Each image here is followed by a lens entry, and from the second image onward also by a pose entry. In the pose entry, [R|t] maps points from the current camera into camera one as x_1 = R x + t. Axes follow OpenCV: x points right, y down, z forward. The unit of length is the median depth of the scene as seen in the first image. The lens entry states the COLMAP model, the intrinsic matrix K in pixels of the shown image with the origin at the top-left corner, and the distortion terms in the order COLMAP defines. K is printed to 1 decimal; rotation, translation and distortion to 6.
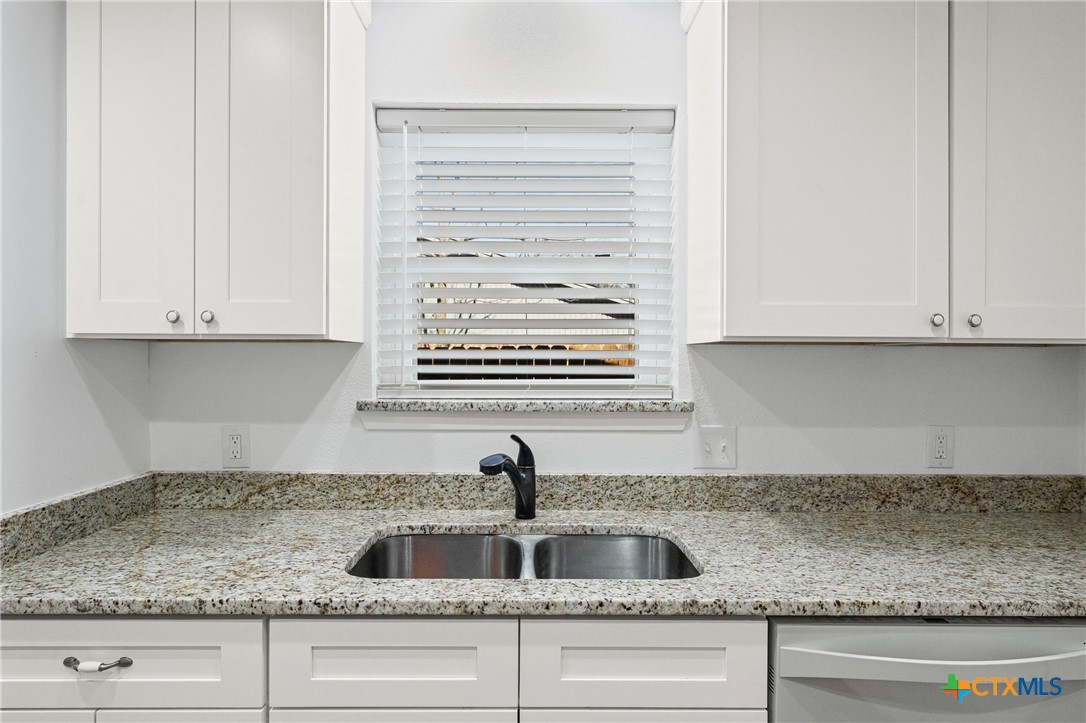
lens RADIAL K [[579.1, 0, 543.0], [0, 579.1, 361.5], [0, 0, 1]] dist [0.002075, 0.000574]
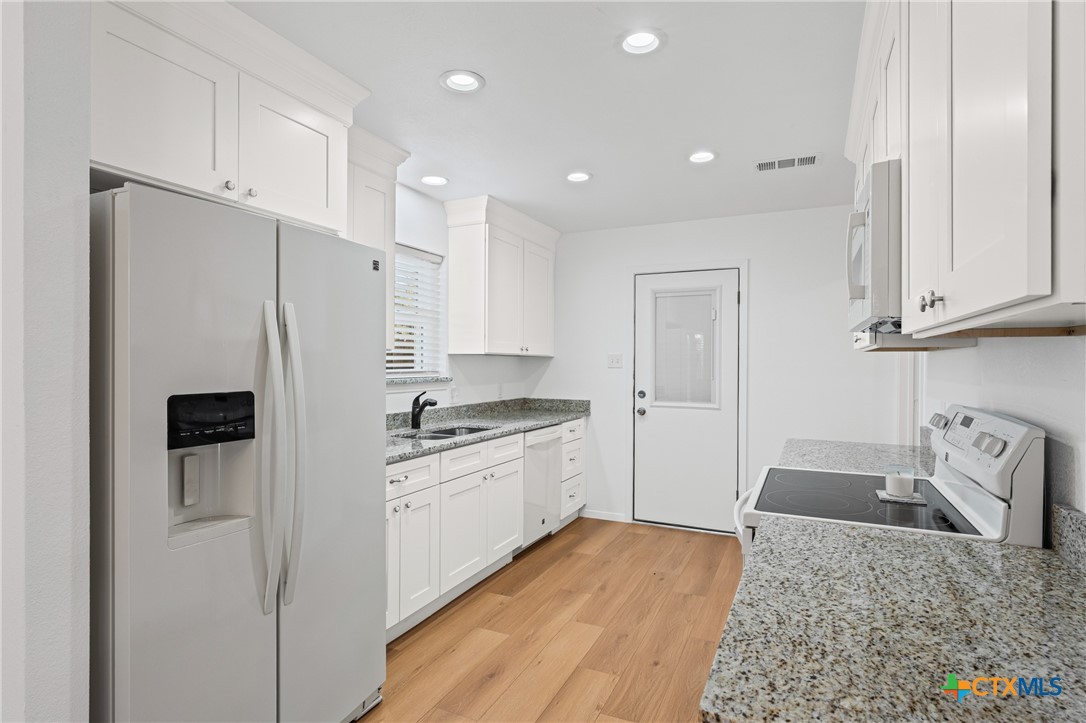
lens RADIAL K [[558.3, 0, 543.0], [0, 558.3, 361.5], [0, 0, 1]] dist [0.000137, 0.000064]
pose [[0.432500, 0.001380, 0.901633, -1.740997], [0.000483, 0.999998, -0.001763, 0.007244], [-0.901634, 0.001198, 0.432499, -0.396847]]
